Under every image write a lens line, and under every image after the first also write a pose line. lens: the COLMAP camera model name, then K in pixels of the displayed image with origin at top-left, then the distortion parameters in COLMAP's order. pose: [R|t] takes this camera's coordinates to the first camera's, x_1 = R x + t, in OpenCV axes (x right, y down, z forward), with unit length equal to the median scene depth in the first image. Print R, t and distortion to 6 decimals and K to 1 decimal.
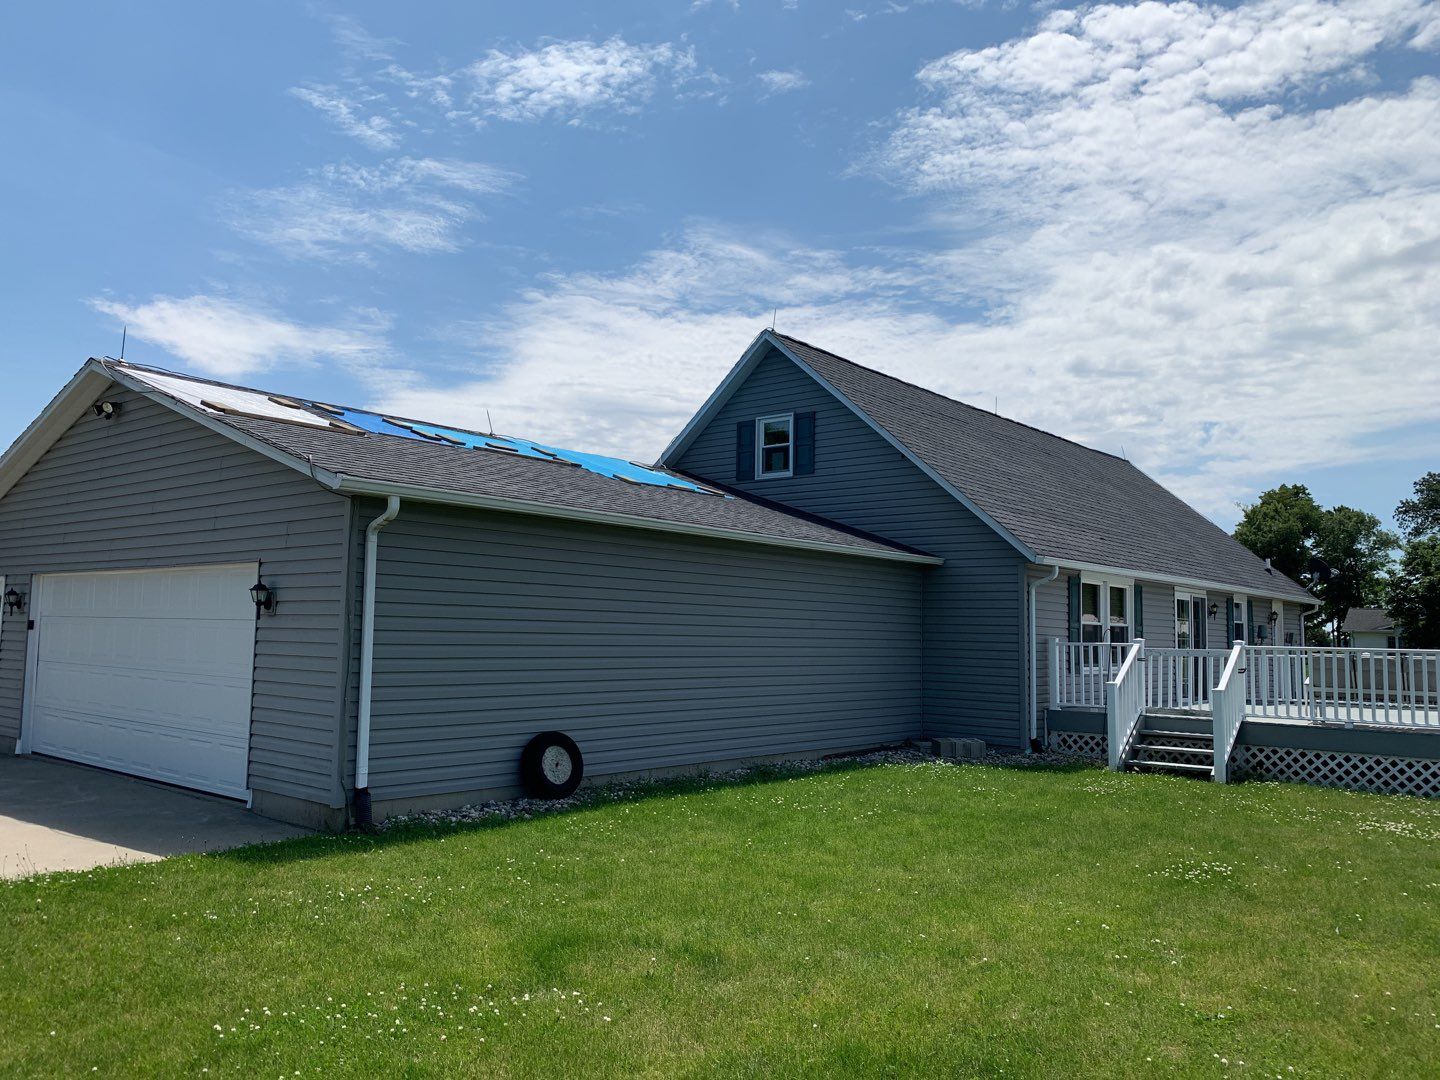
lens RADIAL K [[1098.1, 0, 724.9], [0, 1098.1, 543.5], [0, 0, 1]] dist [0.032179, -0.044108]
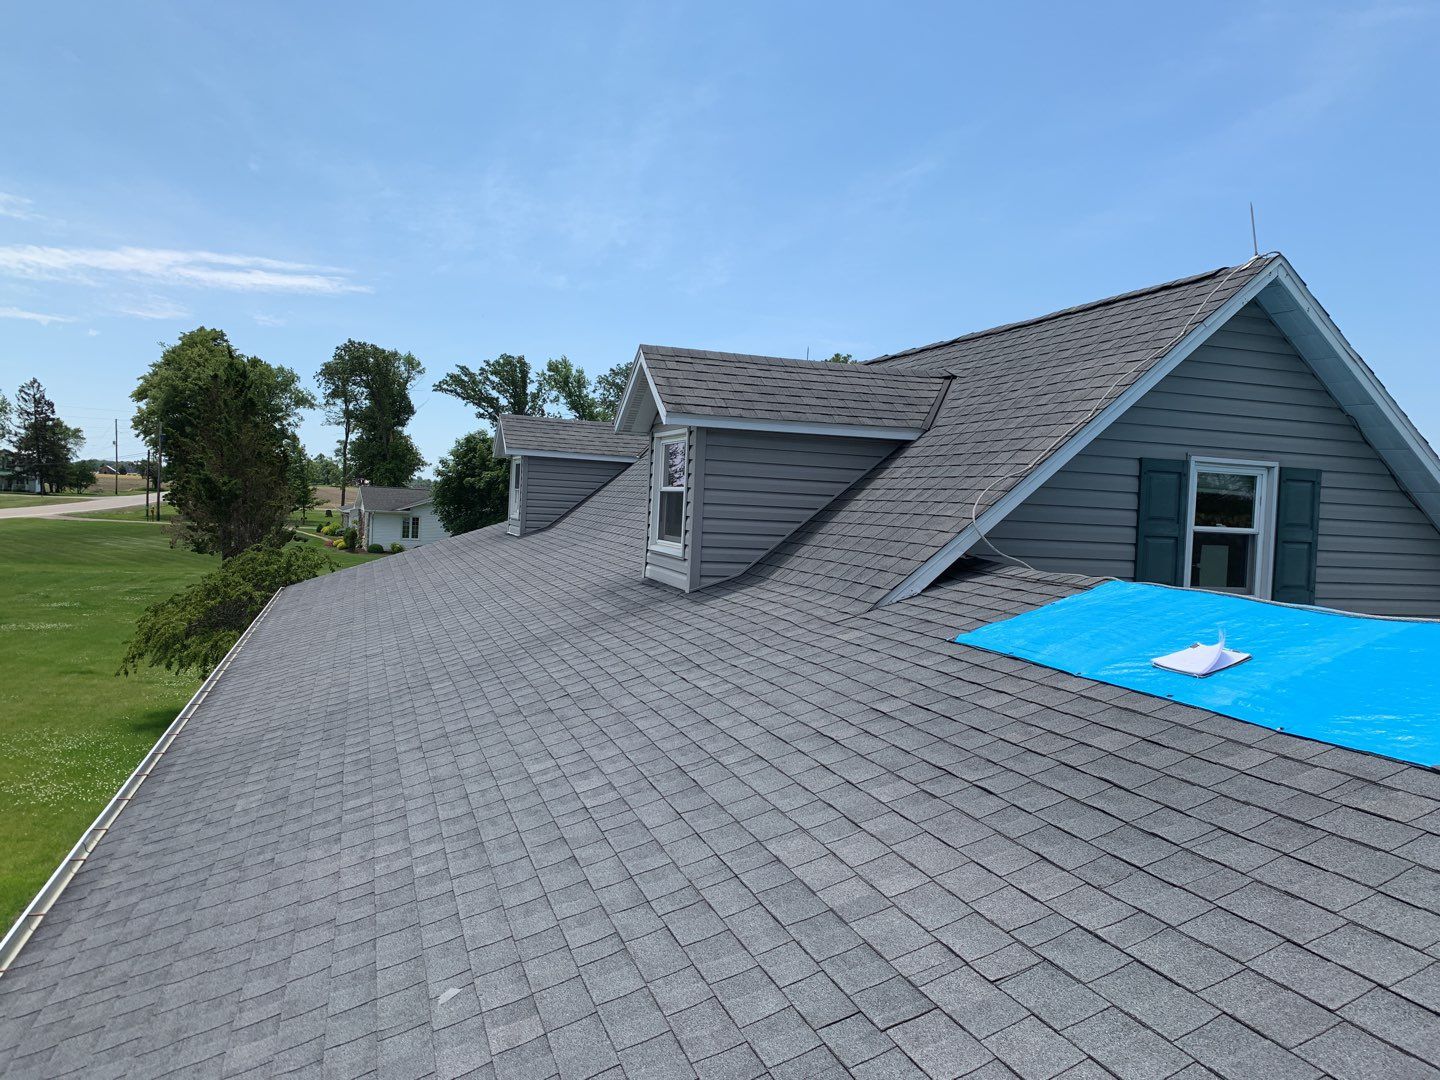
lens RADIAL K [[1098.1, 0, 723.3], [0, 1098.1, 545.0], [0, 0, 1]] dist [0.032179, -0.044108]
pose [[0.529540, -0.024586, 0.847928, -0.418809], [-0.112761, 0.988669, 0.099088, -0.102506], [-0.840757, -0.148084, 0.520768, 0.925224]]
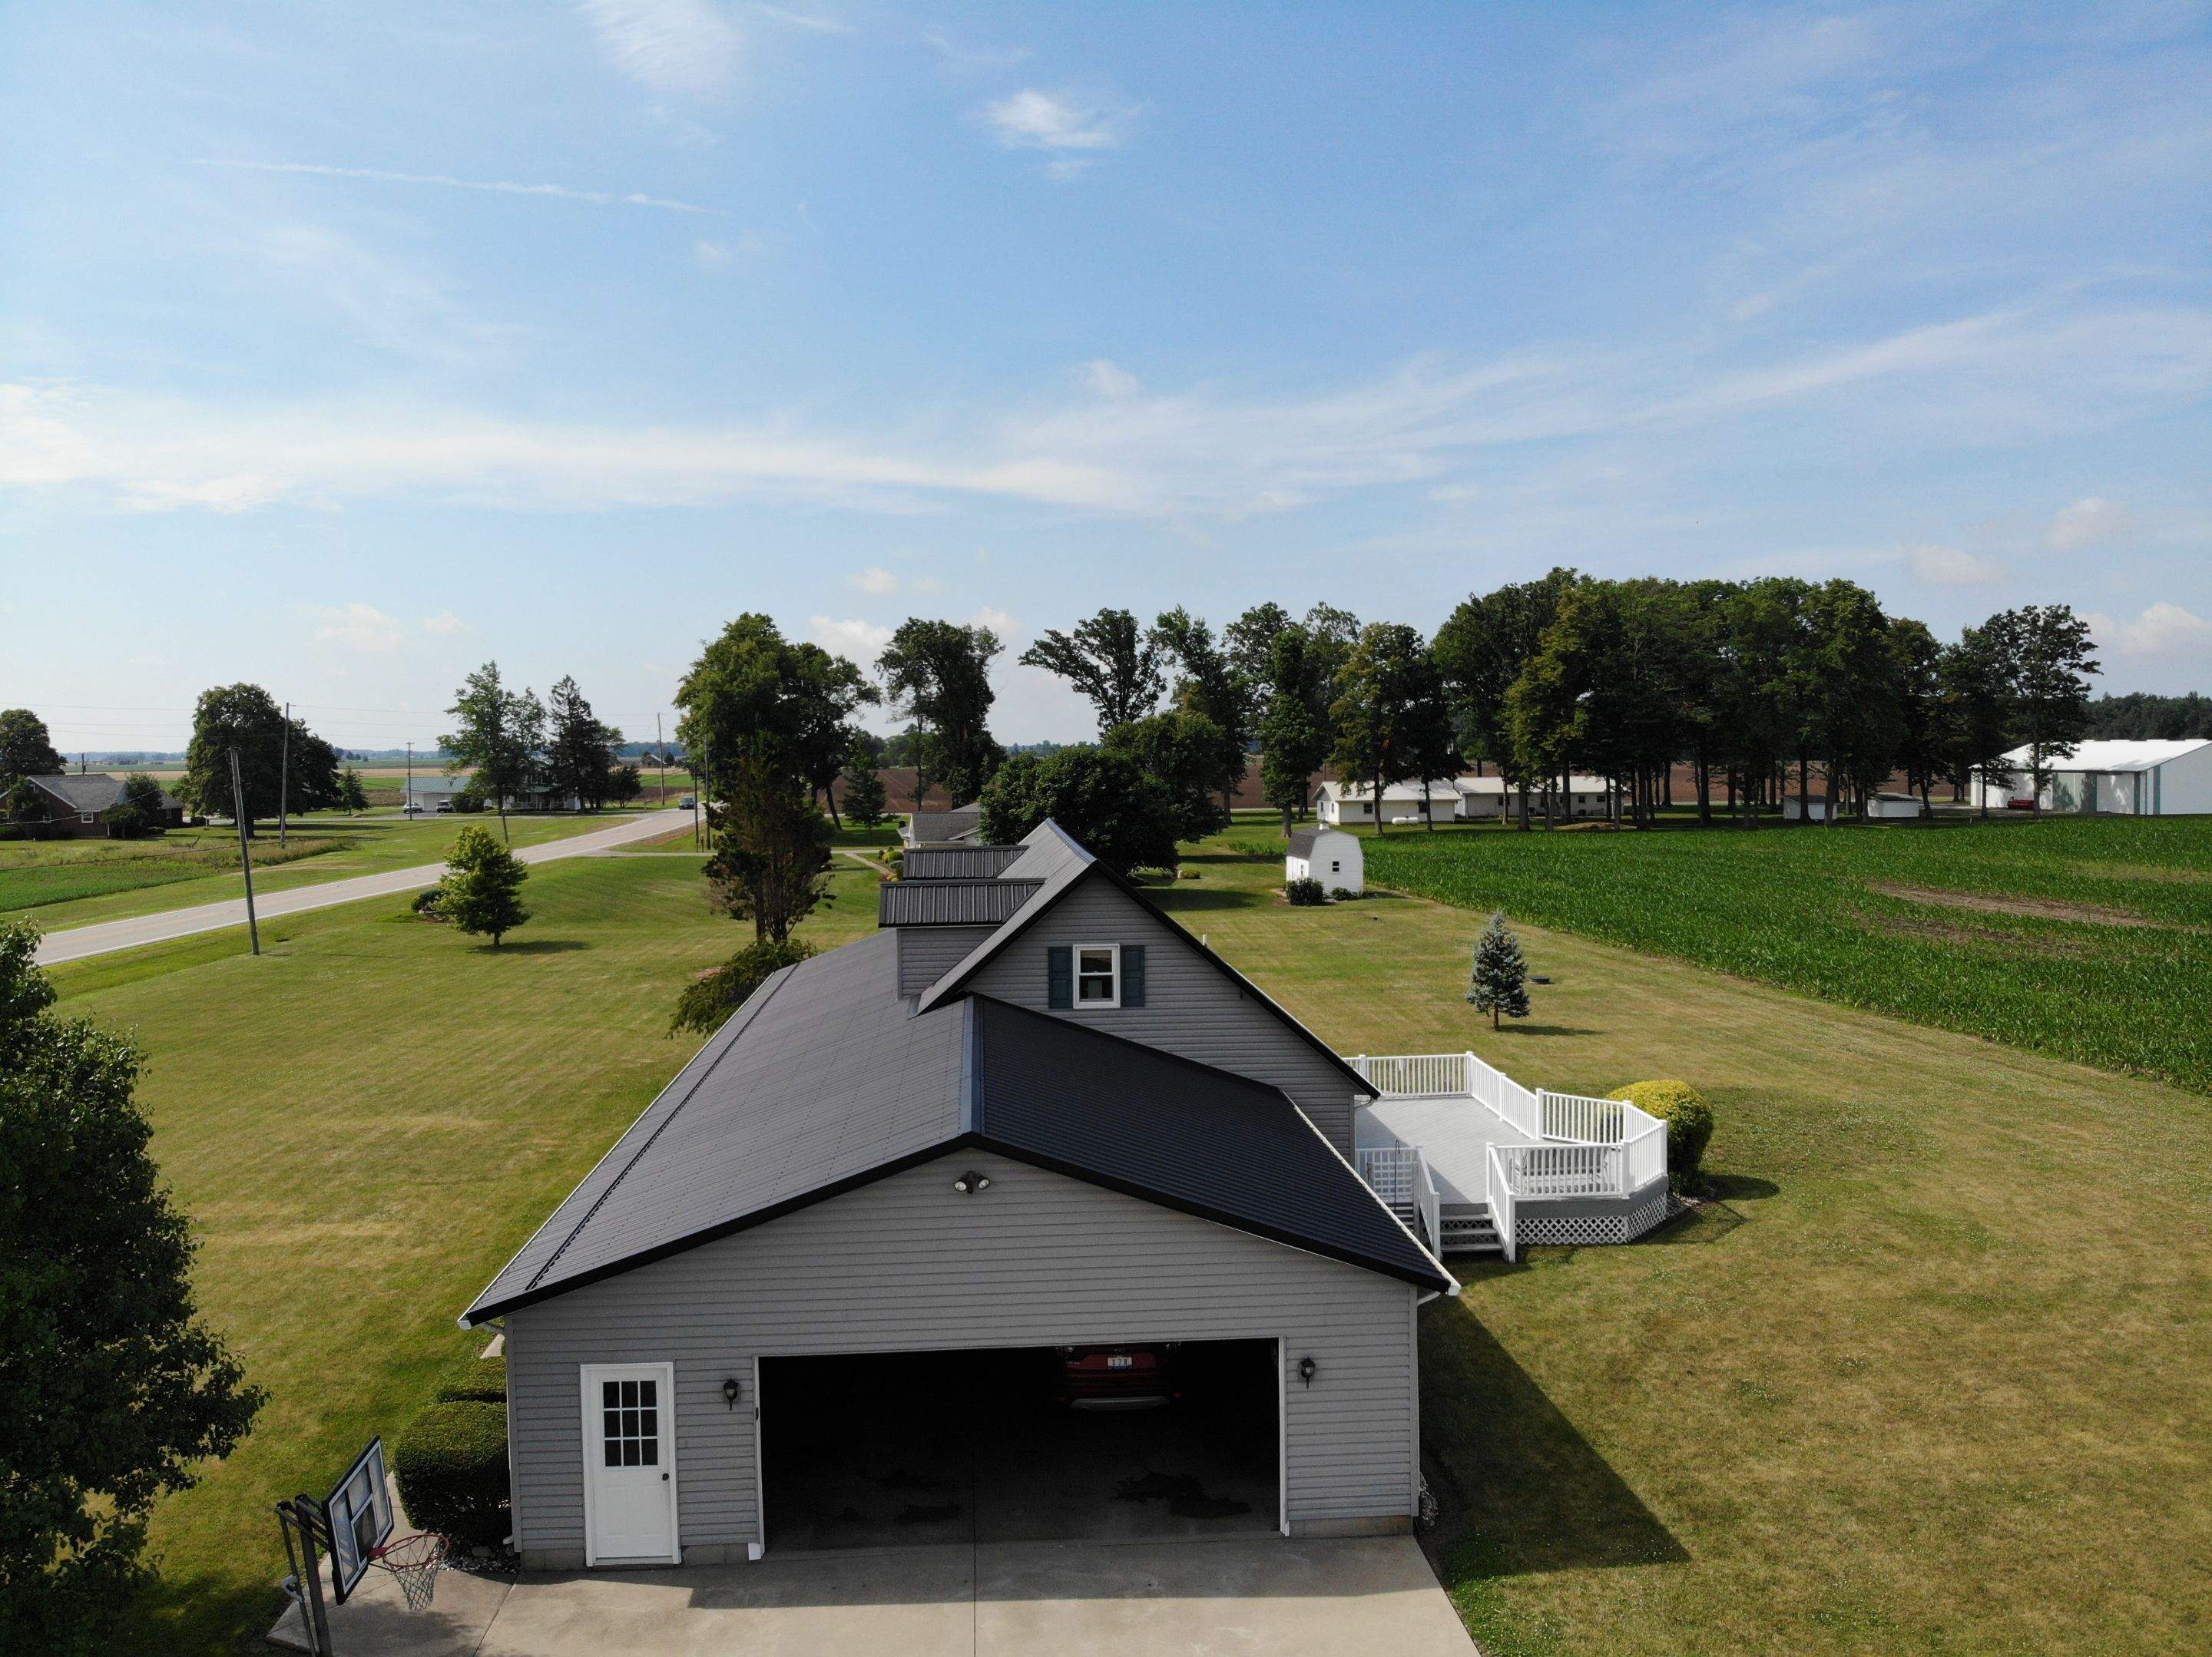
lens RADIAL K [[1615.7, 0, 1096.2], [0, 1615.7, 840.2], [0, 0, 1]] dist [0.034029, -0.047894]
pose [[0.716093, -0.060198, 0.695404, -0.948536], [-0.041311, 0.990873, 0.128316, -0.390784], [-0.696782, -0.120614, 0.707070, -0.018722]]
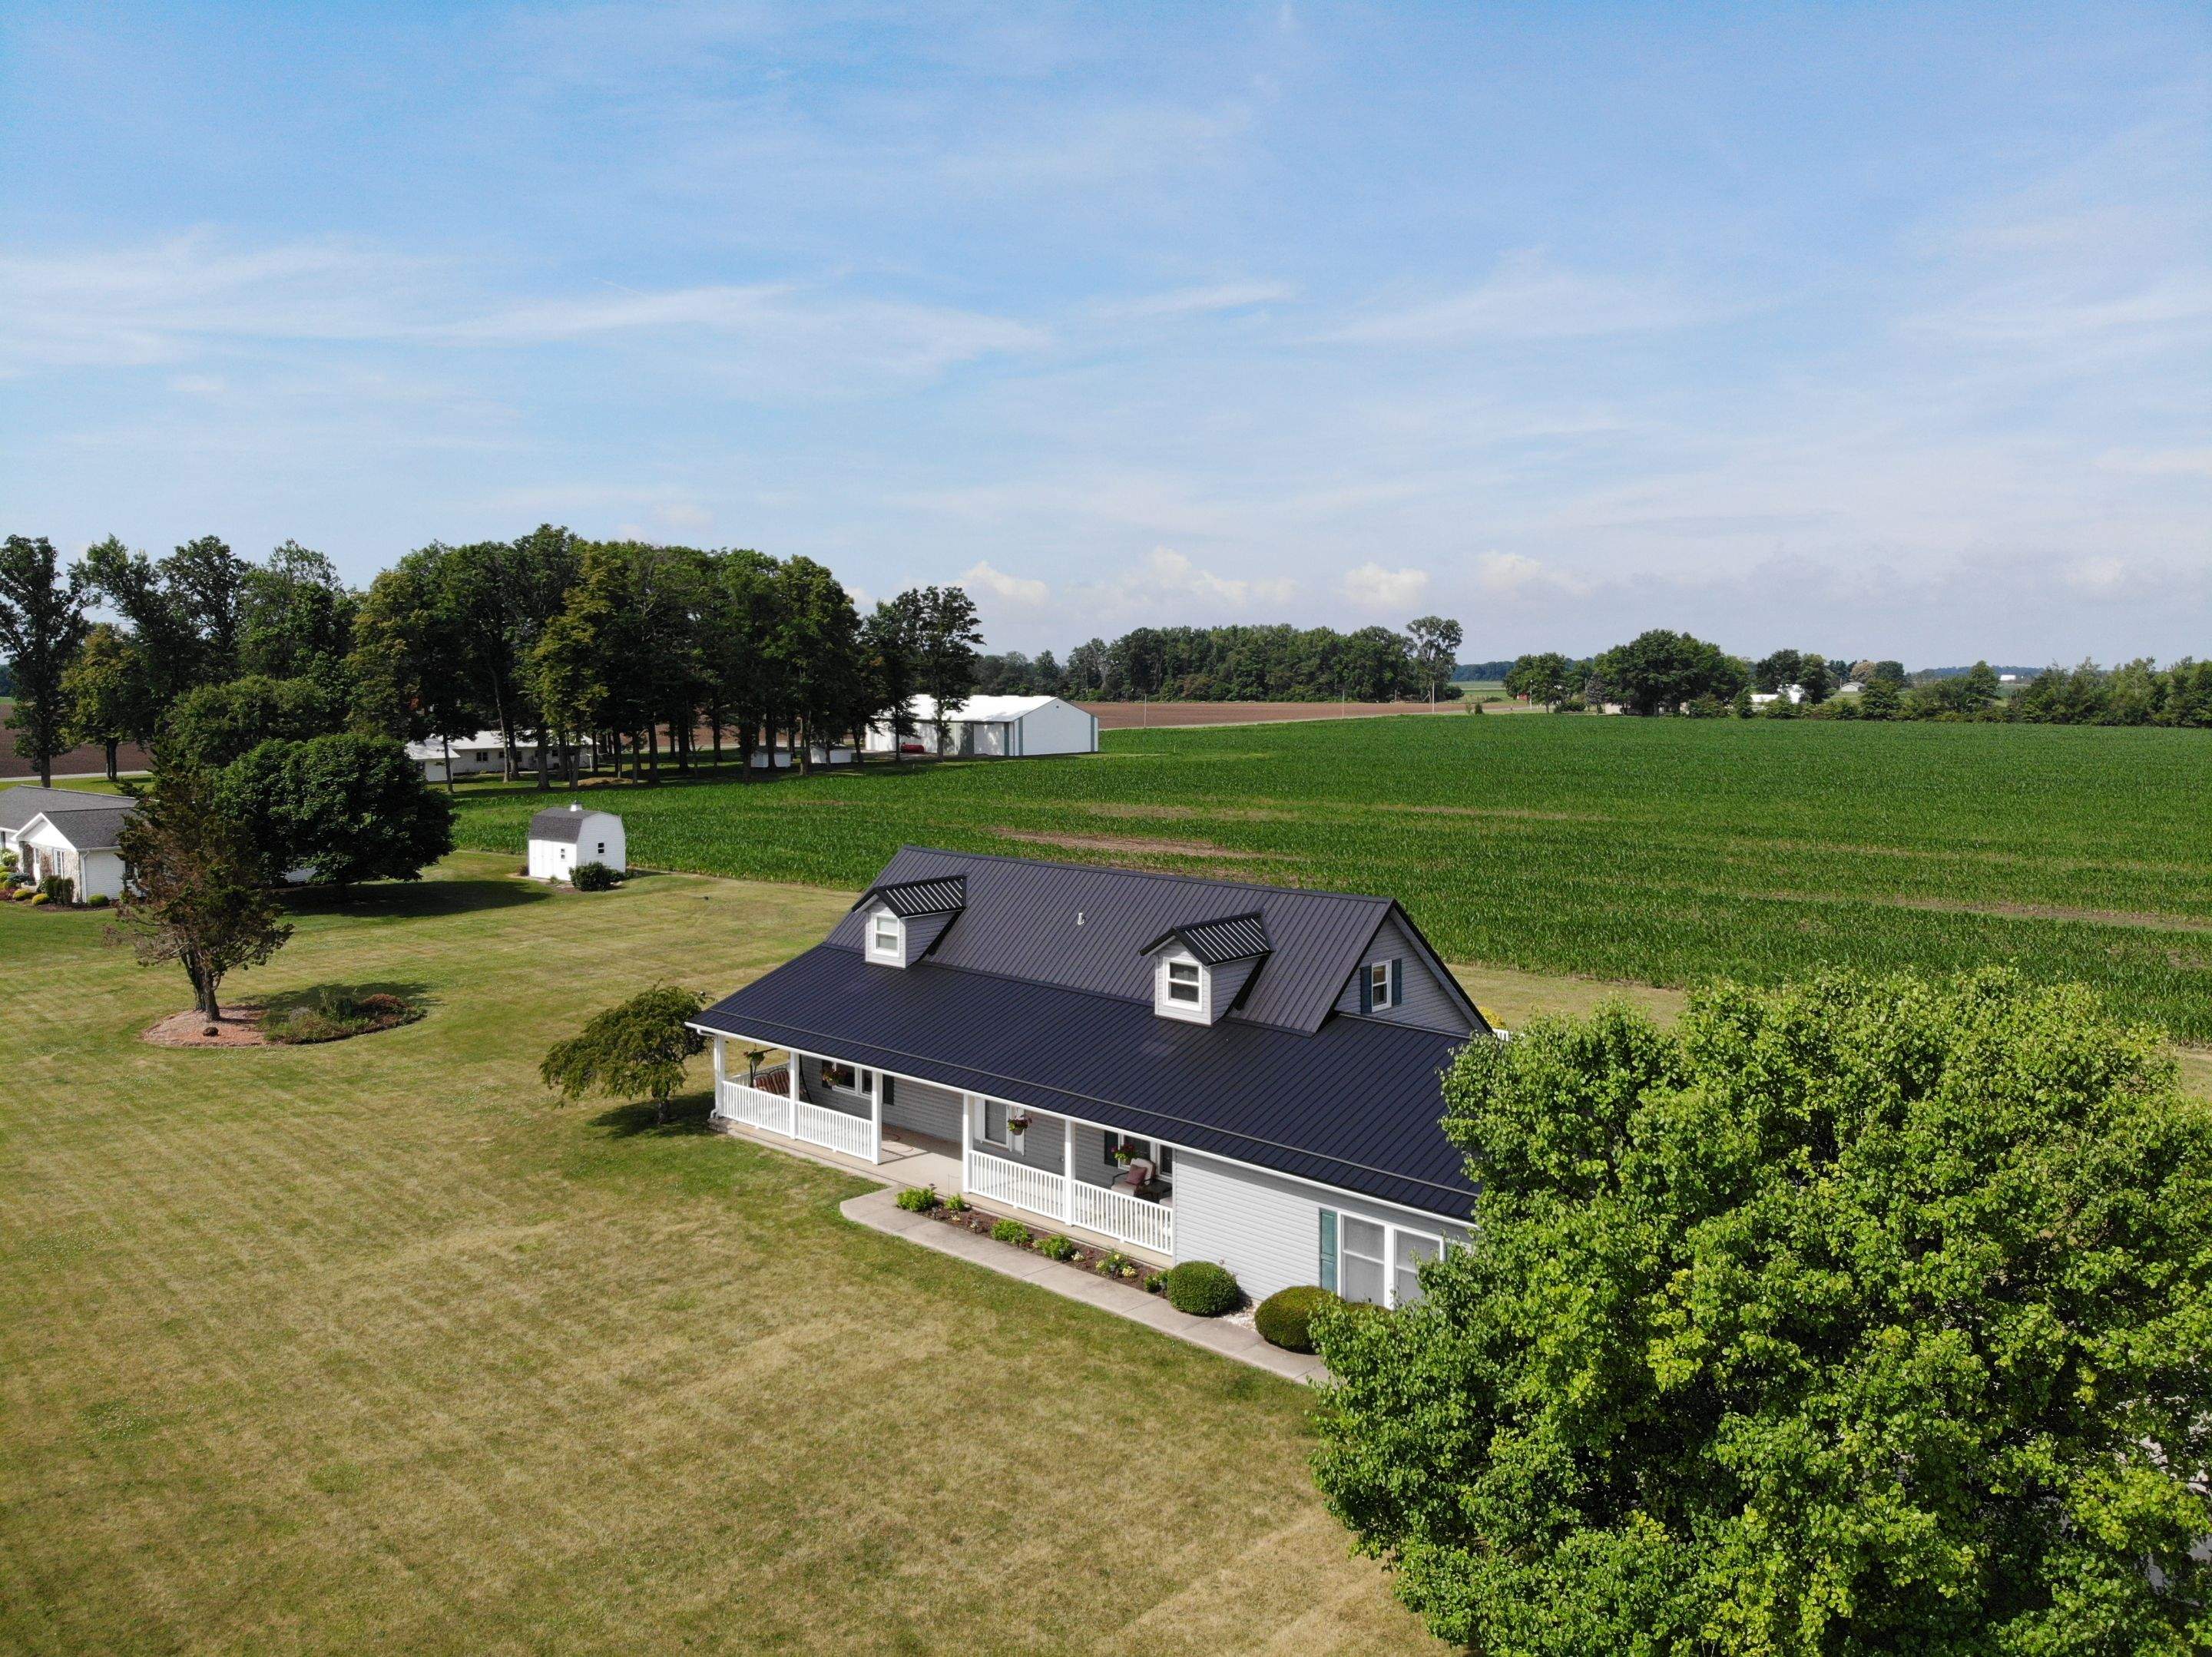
lens RADIAL K [[1615.7, 0, 1107.8], [0, 1615.7, 827.5], [0, 0, 1]] dist [0.034029, -0.047894]
pose [[0.040863, -0.109898, 0.993103, -1.859067], [-0.085765, 0.989879, 0.113070, -0.462200], [-0.995477, -0.089794, 0.031024, 1.264004]]
